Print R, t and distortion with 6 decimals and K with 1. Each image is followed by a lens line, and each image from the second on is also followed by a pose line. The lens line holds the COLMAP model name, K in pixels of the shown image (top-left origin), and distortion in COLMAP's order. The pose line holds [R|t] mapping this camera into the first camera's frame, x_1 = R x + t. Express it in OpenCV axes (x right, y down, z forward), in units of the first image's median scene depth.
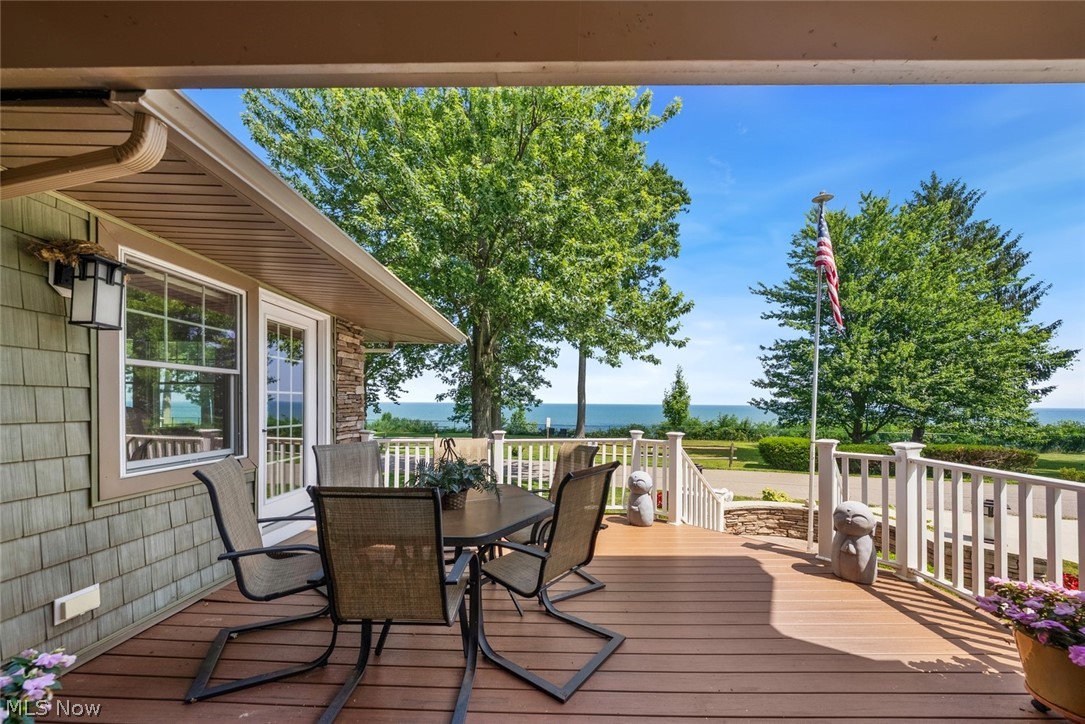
lens RADIAL K [[395.4, 0, 550.9], [0, 395.4, 399.1], [0, 0, 1]] dist [-0.001094, -0.000080]
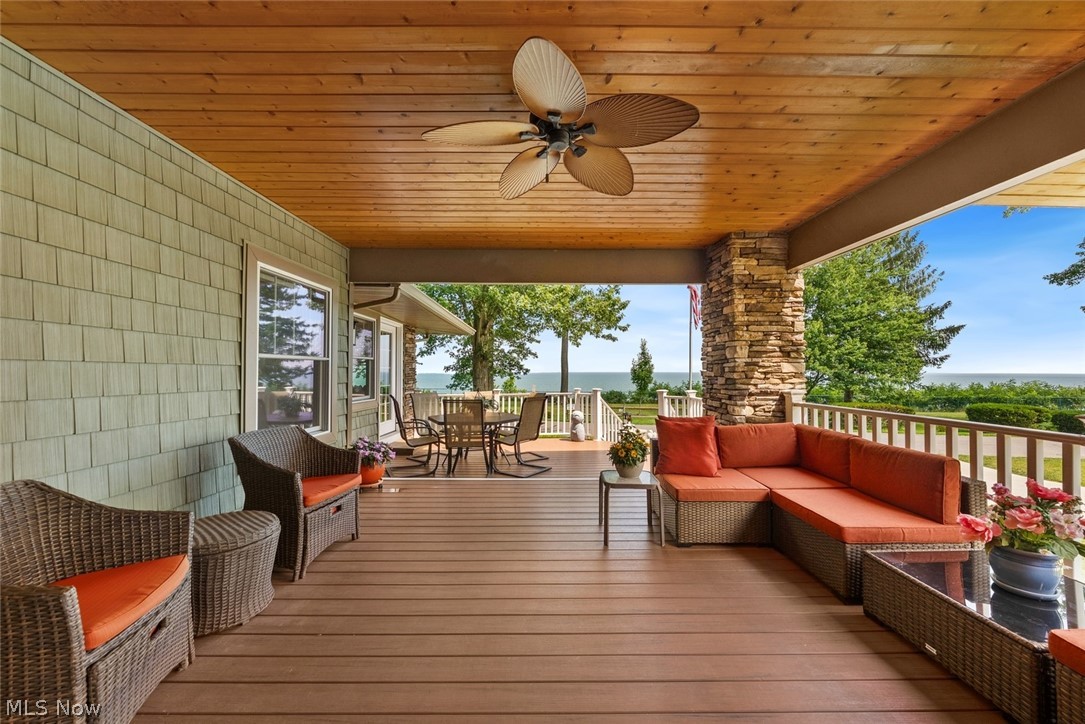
lens RADIAL K [[378.2, 0, 542.6], [0, 378.2, 368.3], [0, 0, 1]] dist [-0.001296, -0.000124]
pose [[0.999955, -0.007201, 0.006151, 0.015127], [0.007194, 0.999974, 0.001062, -0.002133], [-0.006159, -0.001018, 0.999981, -0.170669]]
